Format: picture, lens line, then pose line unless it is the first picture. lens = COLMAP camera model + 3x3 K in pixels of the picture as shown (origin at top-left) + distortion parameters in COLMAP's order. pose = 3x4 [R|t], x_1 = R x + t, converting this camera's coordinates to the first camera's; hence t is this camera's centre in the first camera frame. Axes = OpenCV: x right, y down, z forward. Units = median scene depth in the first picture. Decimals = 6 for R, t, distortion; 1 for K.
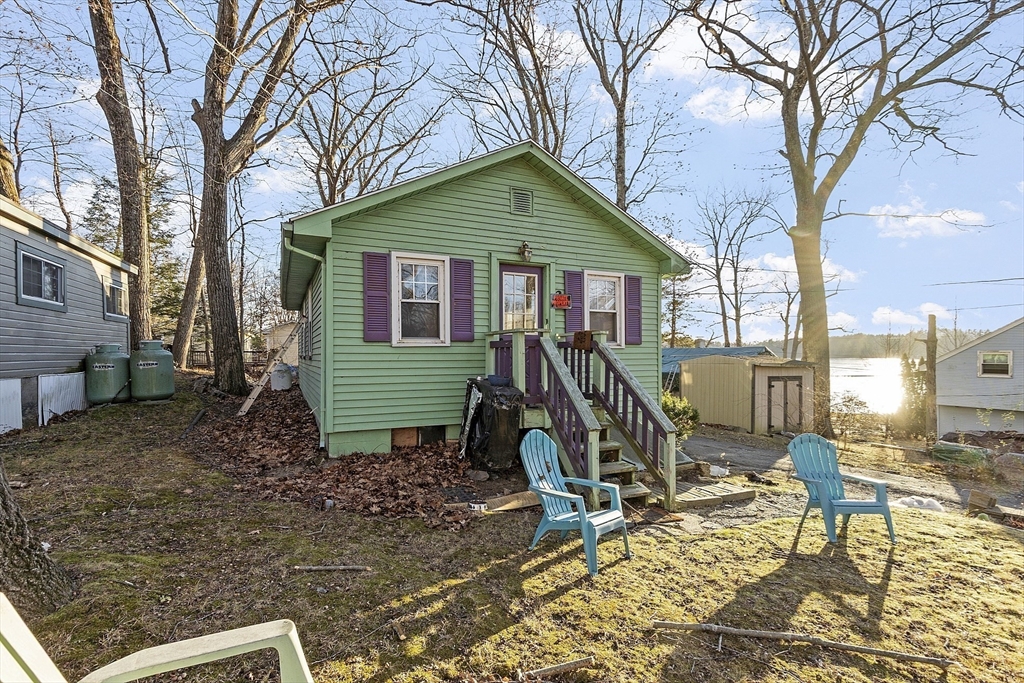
lens RADIAL K [[446.7, 0, 510.1], [0, 446.7, 349.6], [0, 0, 1]] dist [0.003805, 0.000158]
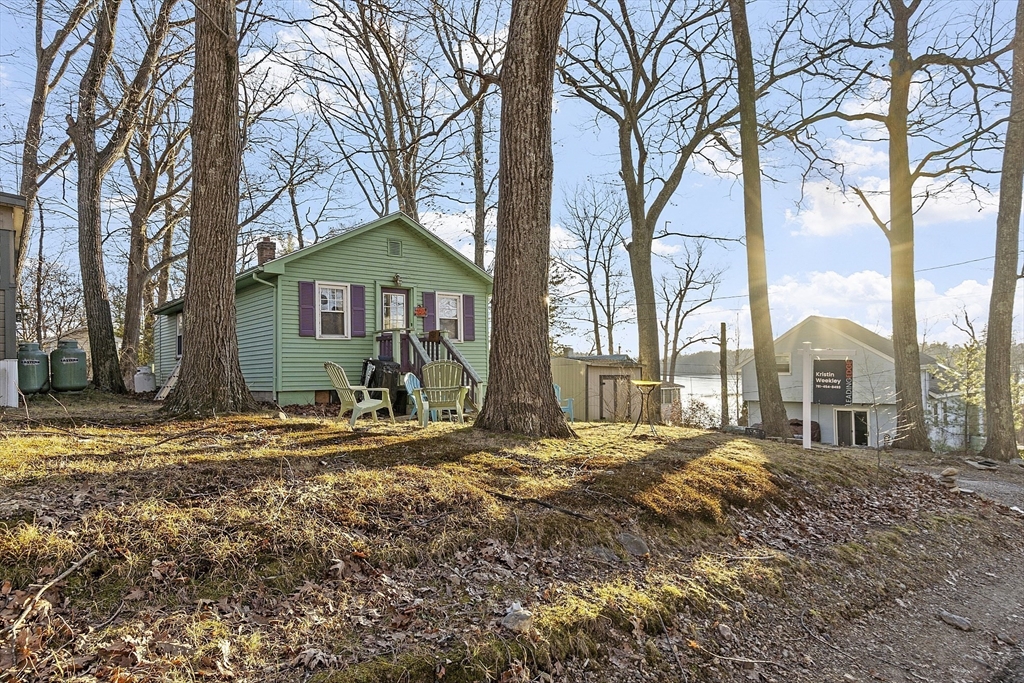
lens RADIAL K [[650.0, 0, 512.0], [0, 650.0, 341.5], [0, 0, 1]] dist [0.005691, 0.000405]
pose [[0.967417, -0.001978, 0.253181, -0.145077], [0.013874, 0.998881, -0.045207, 0.097326], [-0.252809, 0.047247, 0.966362, -1.209497]]
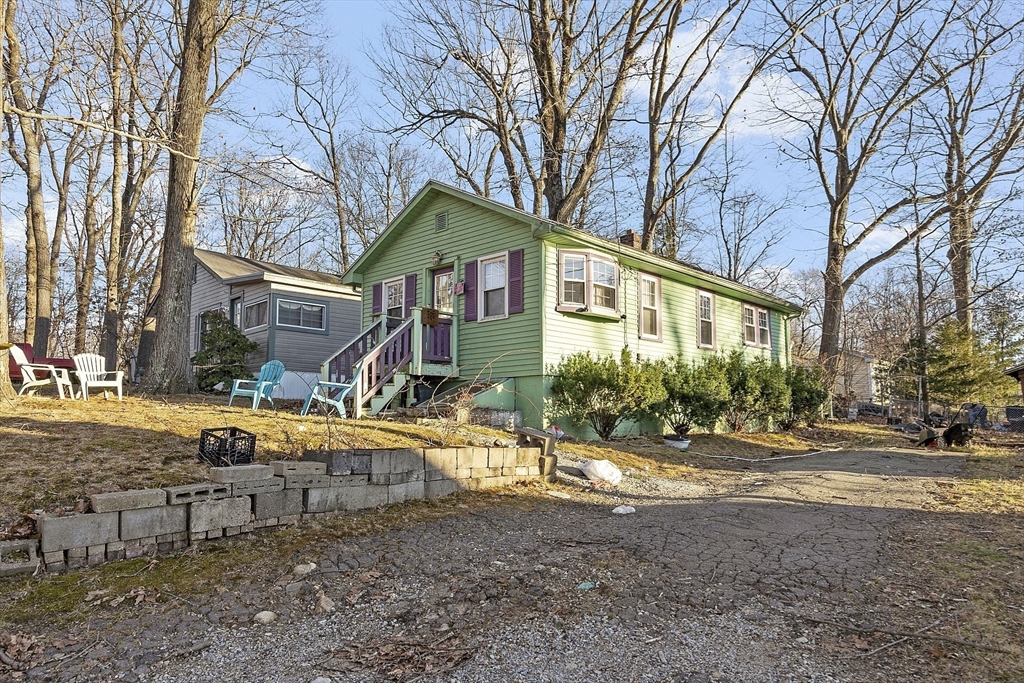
lens RADIAL K [[650.0, 0, 512.0], [0, 650.0, 341.5], [0, 0, 1]] dist [0.005691, 0.000405]
pose [[0.374125, -0.110324, -0.920793, 1.784661], [0.004745, 0.993113, -0.117061, 0.247606], [0.927366, 0.039427, 0.372072, 0.450861]]
